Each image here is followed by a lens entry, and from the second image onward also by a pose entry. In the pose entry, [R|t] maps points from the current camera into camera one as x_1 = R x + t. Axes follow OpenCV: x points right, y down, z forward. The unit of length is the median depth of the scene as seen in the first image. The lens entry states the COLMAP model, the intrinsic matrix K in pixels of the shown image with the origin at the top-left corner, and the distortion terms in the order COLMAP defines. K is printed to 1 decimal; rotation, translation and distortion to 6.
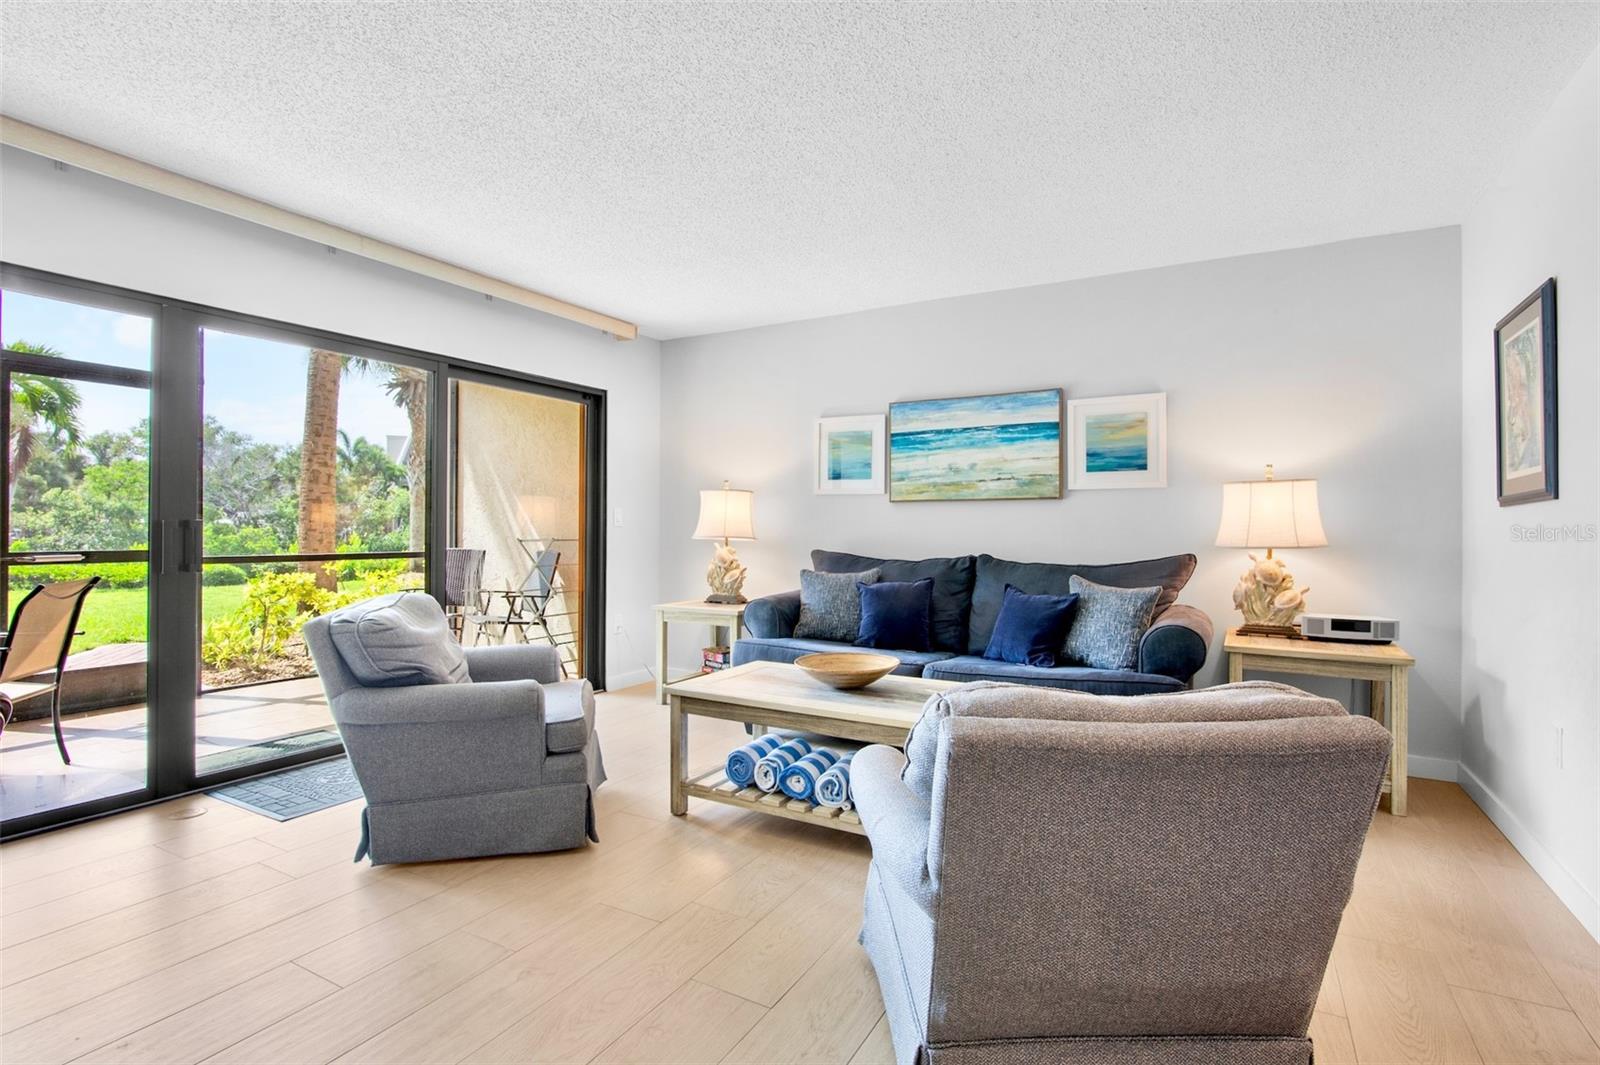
lens RADIAL K [[785.2, 0, 801.4], [0, 785.2, 525.7], [0, 0, 1]] dist [-0.010780, -0.001583]
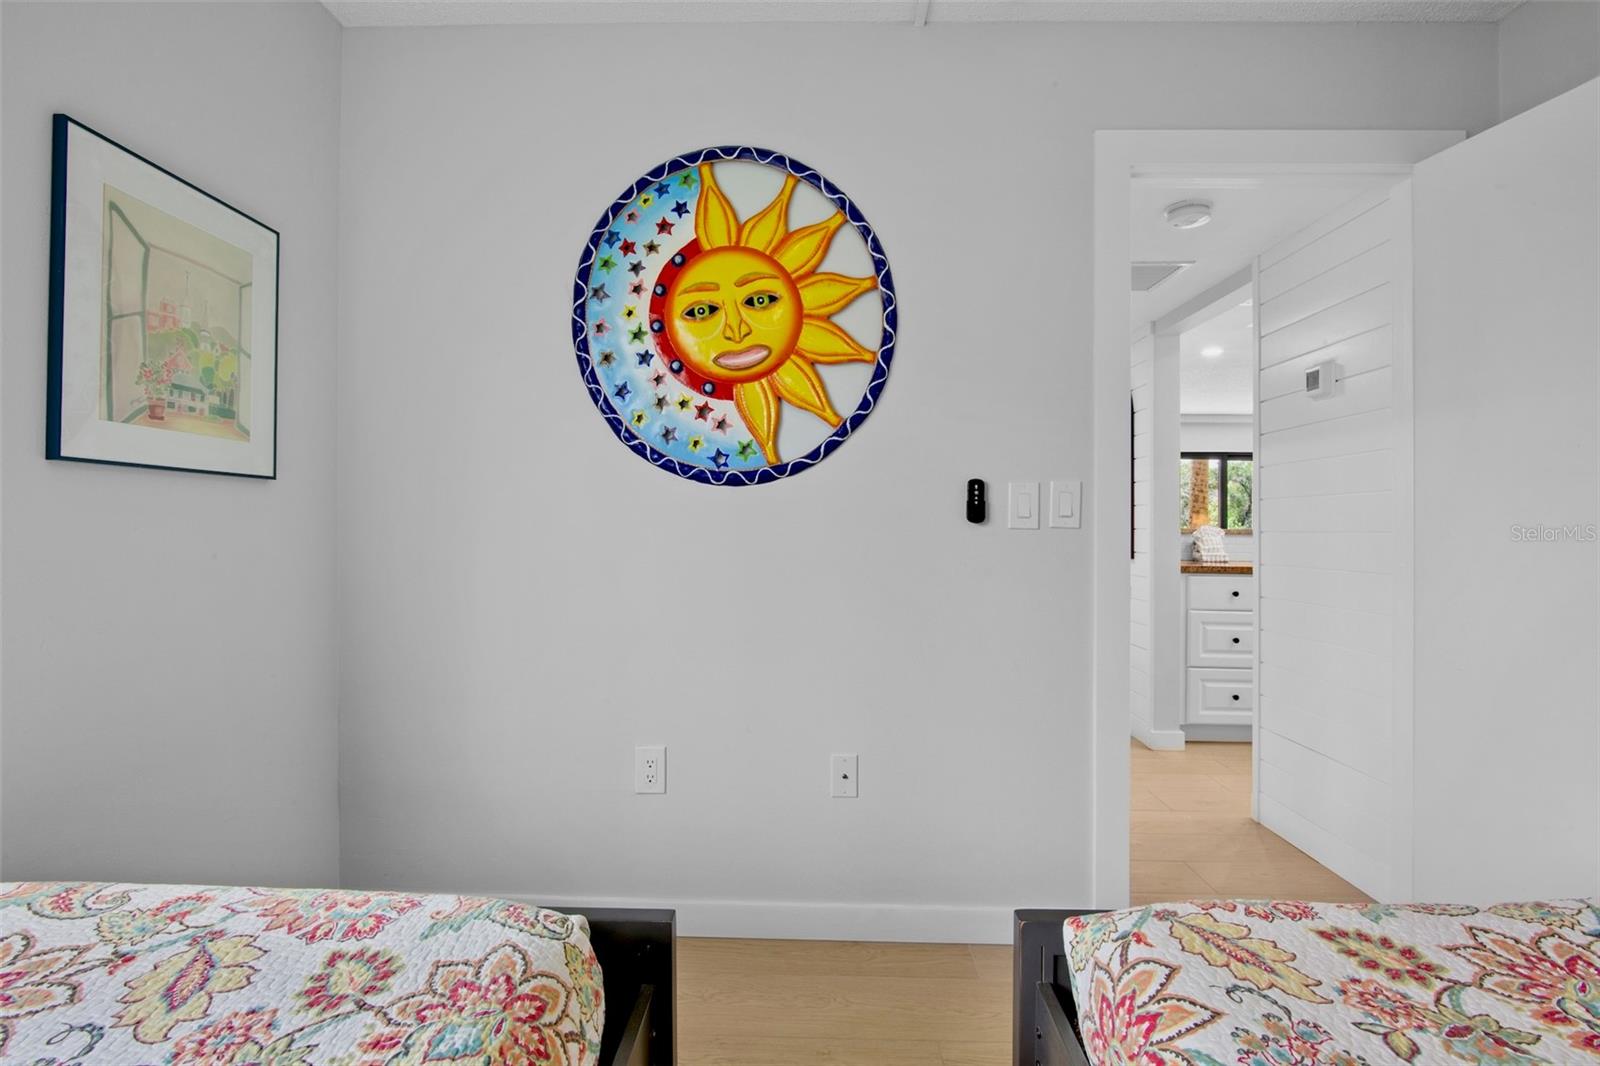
lens RADIAL K [[785.2, 0, 797.2], [0, 785.2, 528.7], [0, 0, 1]] dist [-0.010780, -0.001583]
pose [[0.470200, -0.004715, -0.882547, 0.887973], [0.005782, 0.999981, -0.002262, 0.005569], [0.882541, -0.004039, 0.470219, -1.076370]]
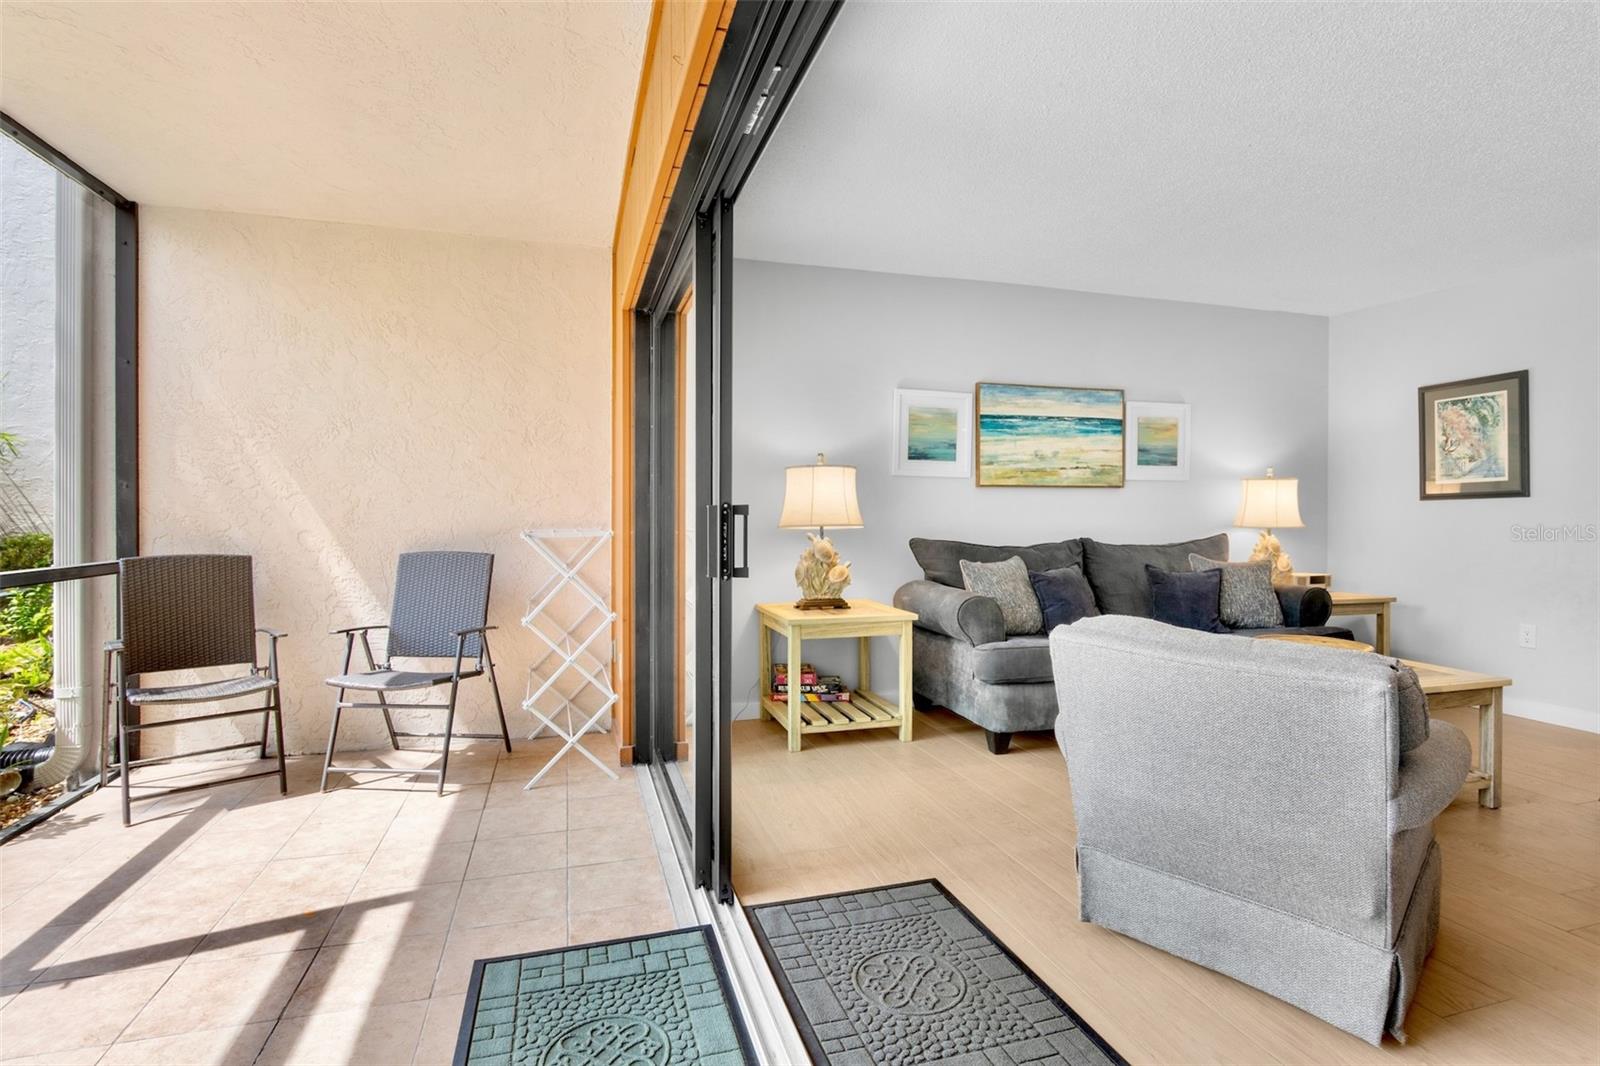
lens RADIAL K [[785.2, 0, 786.8], [0, 785.2, 527.1], [0, 0, 1]] dist [-0.010780, -0.001583]
pose [[0.690993, -0.012570, 0.722752, -0.779048], [-0.001723, 0.999817, 0.019036, 0.001987], [-0.722859, -0.014399, 0.690845, 0.534314]]
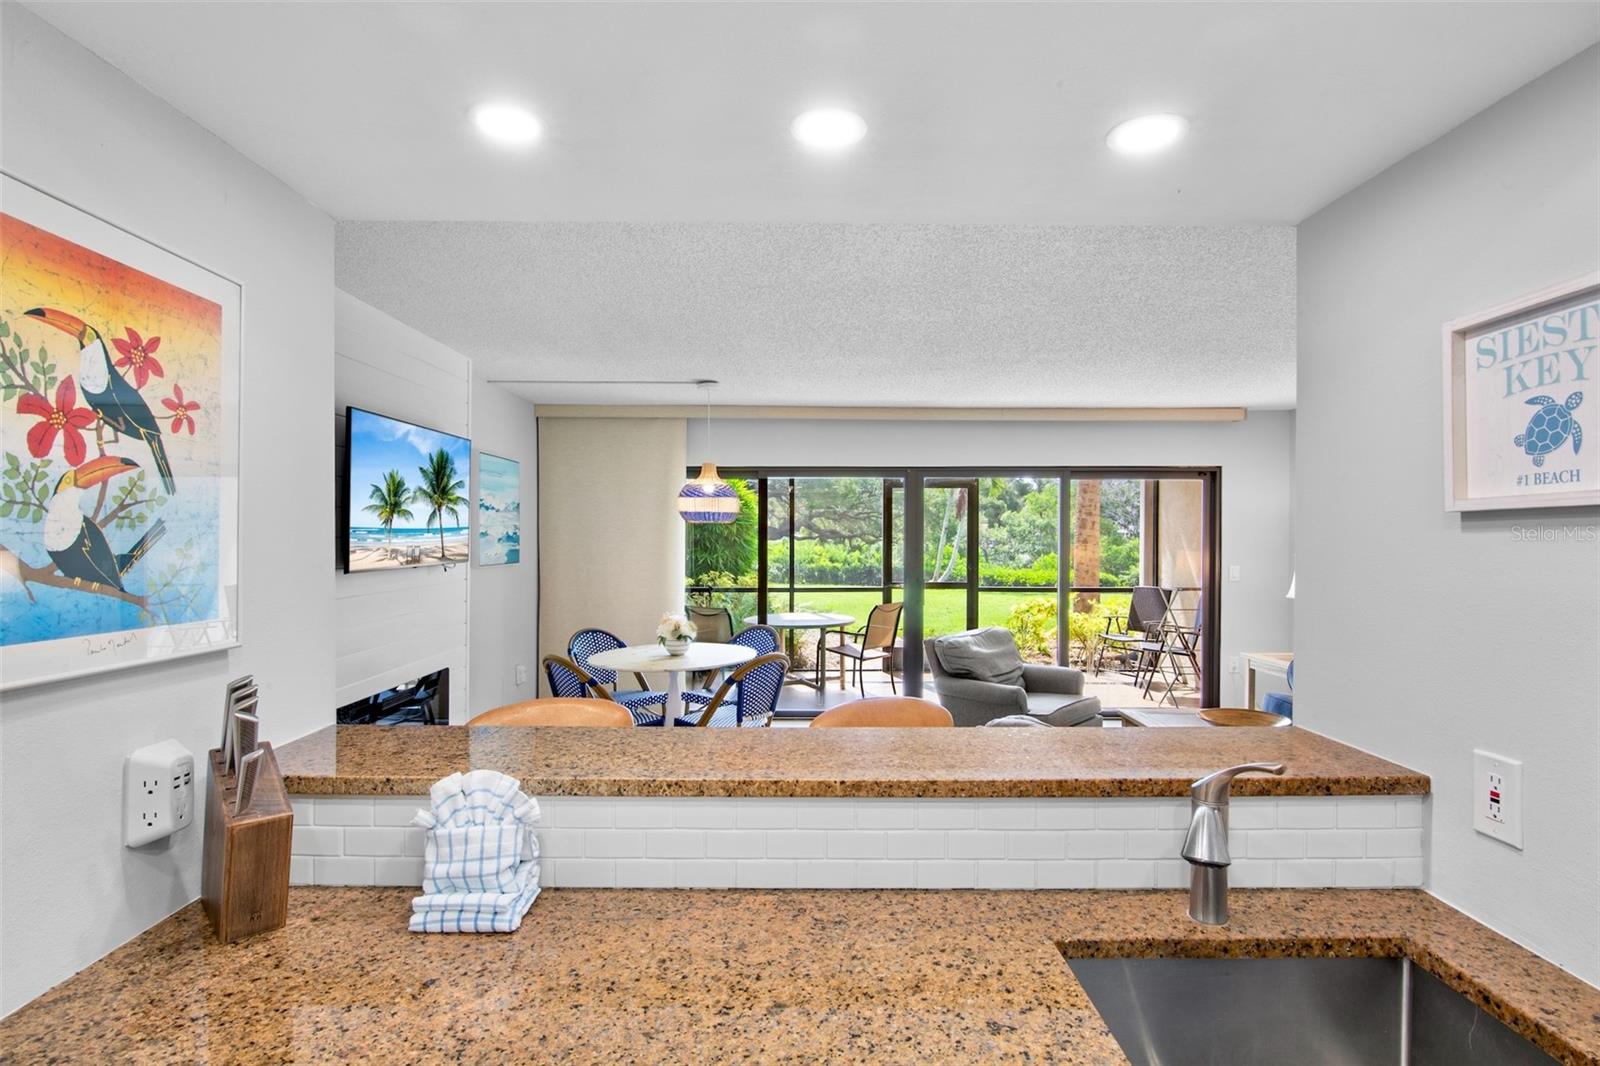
lens RADIAL K [[785.2, 0, 790.2], [0, 785.2, 537.1], [0, 0, 1]] dist [-0.010780, -0.001583]
pose [[0.491516, 0.002500, -0.870865, 0.533289], [0.003205, 0.999984, 0.004680, -0.084810], [0.870863, -0.005091, 0.491500, -0.169644]]
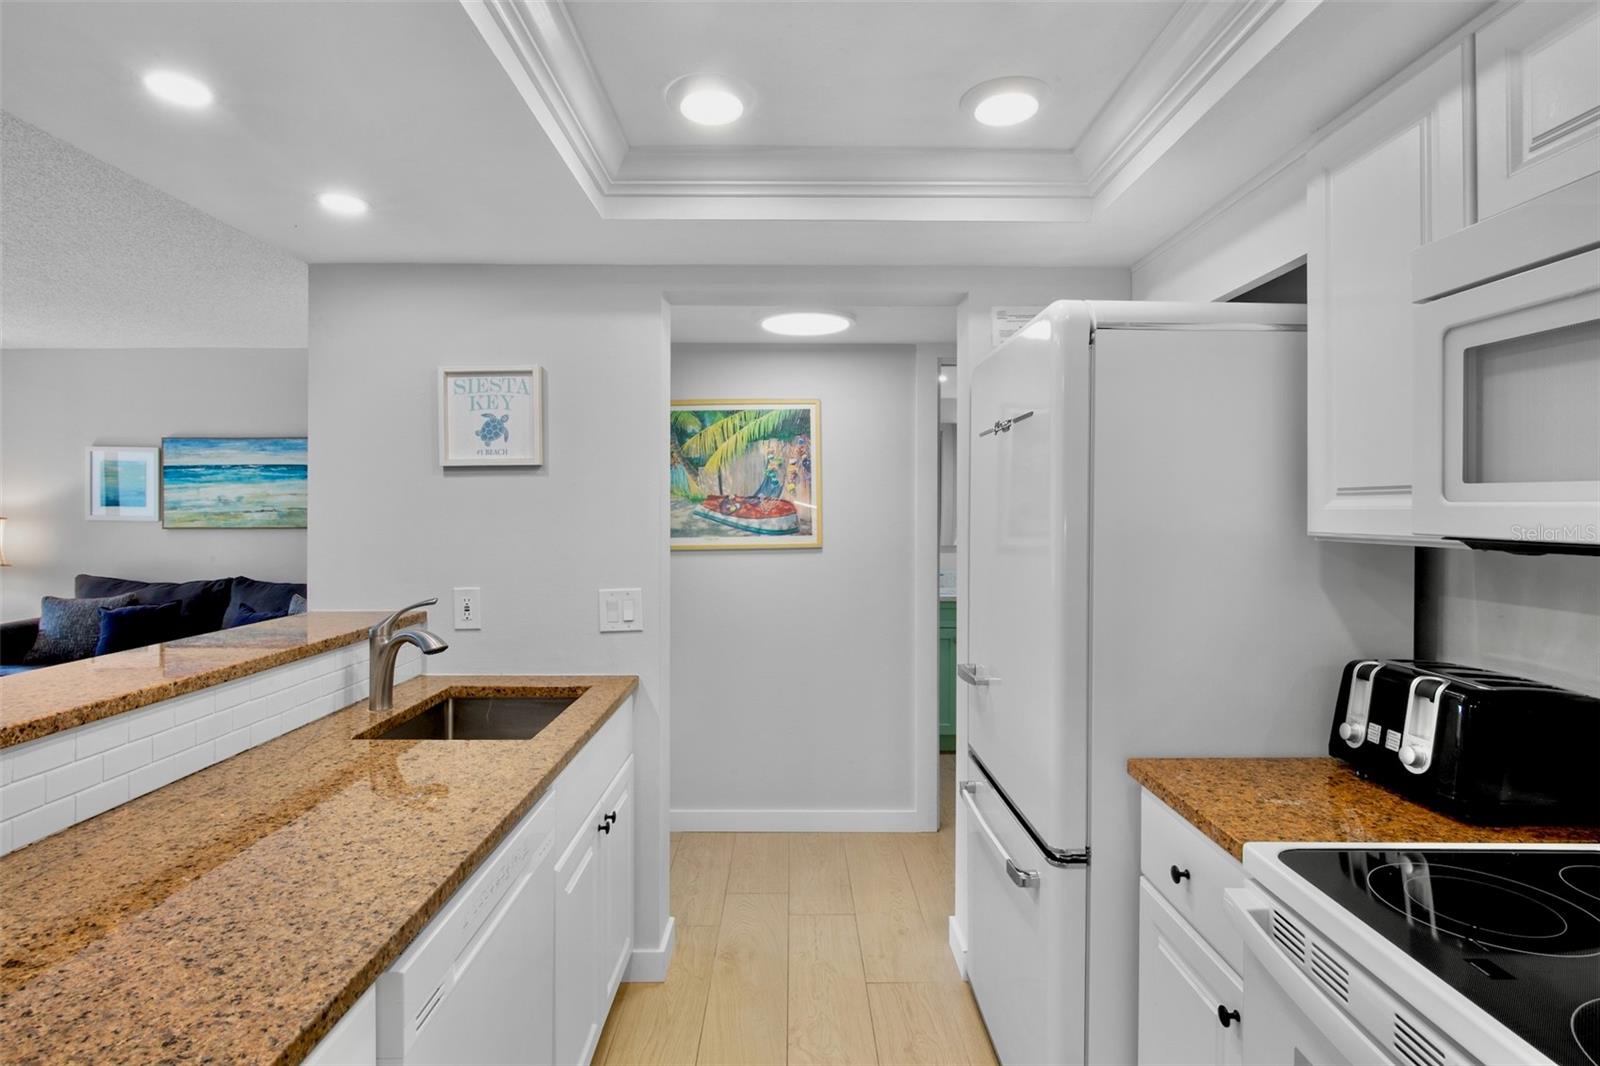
lens RADIAL K [[785.2, 0, 806.8], [0, 785.2, 514.2], [0, 0, 1]] dist [-0.010780, -0.001583]
pose [[0.864273, -0.003649, 0.503010, 0.359405], [-0.001459, 0.999951, 0.009760, -0.065428], [-0.503021, -0.009169, 0.864226, -0.403574]]
